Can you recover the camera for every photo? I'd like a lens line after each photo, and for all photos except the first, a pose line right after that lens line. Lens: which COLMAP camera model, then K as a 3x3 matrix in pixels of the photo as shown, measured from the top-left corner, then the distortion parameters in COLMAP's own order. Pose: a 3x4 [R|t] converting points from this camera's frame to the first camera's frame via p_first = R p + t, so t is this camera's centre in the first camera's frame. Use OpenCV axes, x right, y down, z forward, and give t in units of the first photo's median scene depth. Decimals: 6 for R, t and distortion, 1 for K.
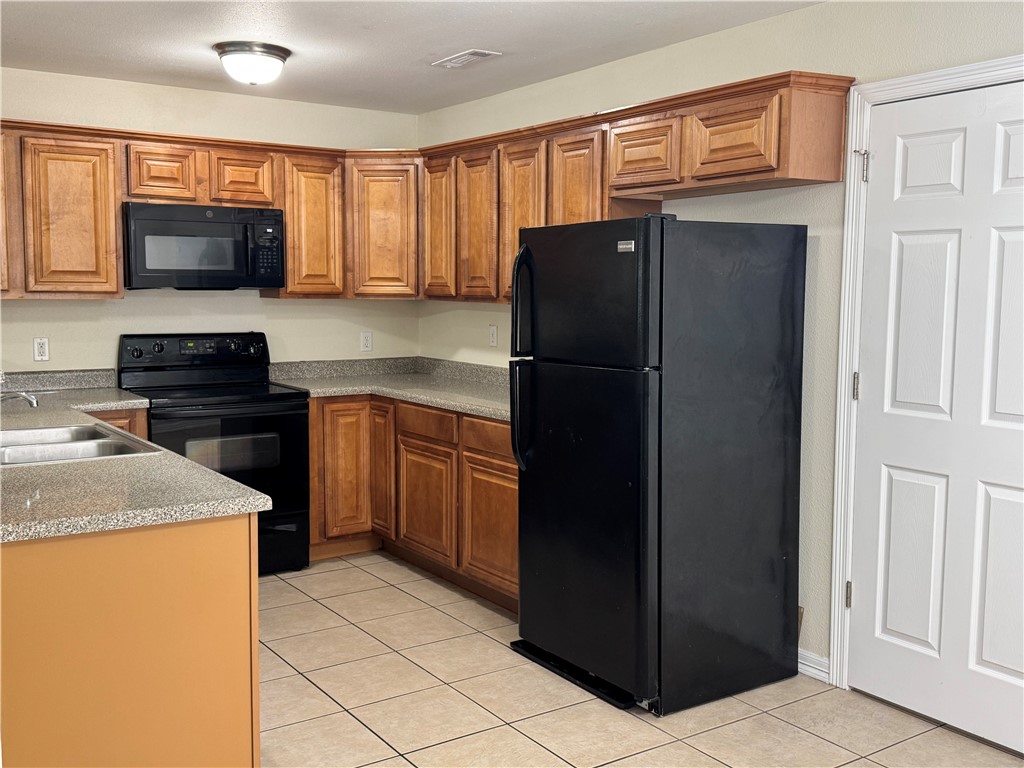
lens RADIAL K [[997.0, 0, 505.5], [0, 997.0, 390.2], [0, 0, 1]] dist [0.020992, 0.000000]
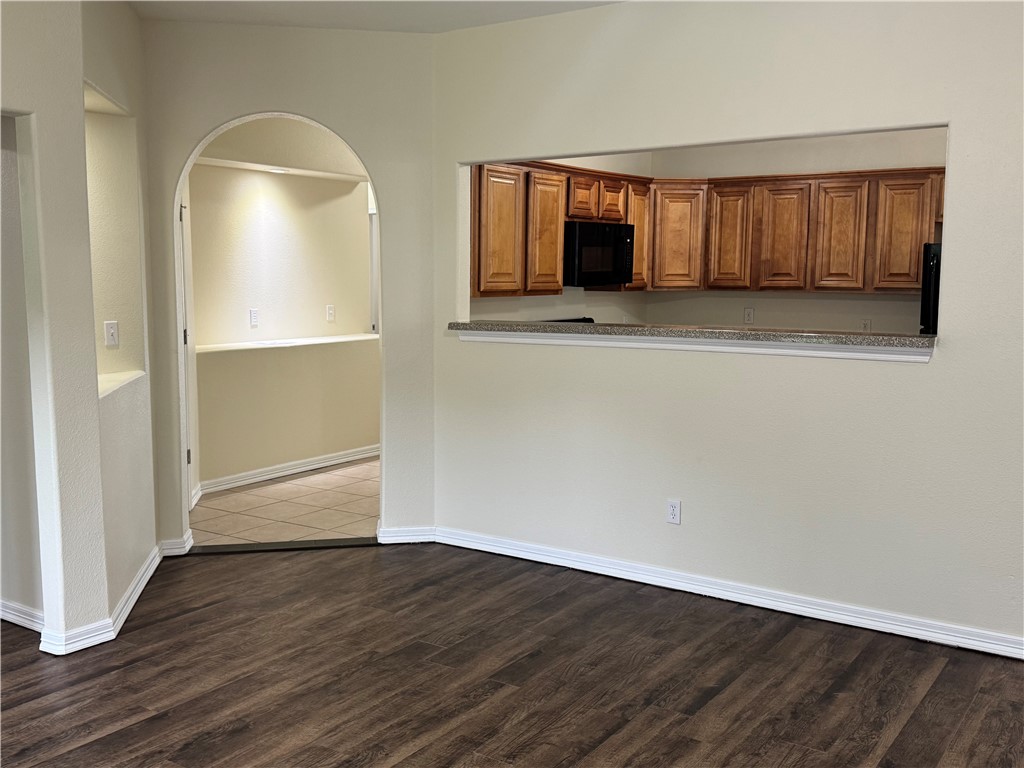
lens RADIAL K [[997.0, 0, 512.0], [0, 997.0, 388.1], [0, 0, 1]] dist [0.020992, 0.000000]
pose [[0.935567, -0.056832, 0.348546, -0.841001], [0.051368, 0.998369, 0.024905, -0.005927], [-0.349393, -0.005396, 0.936961, -0.179564]]
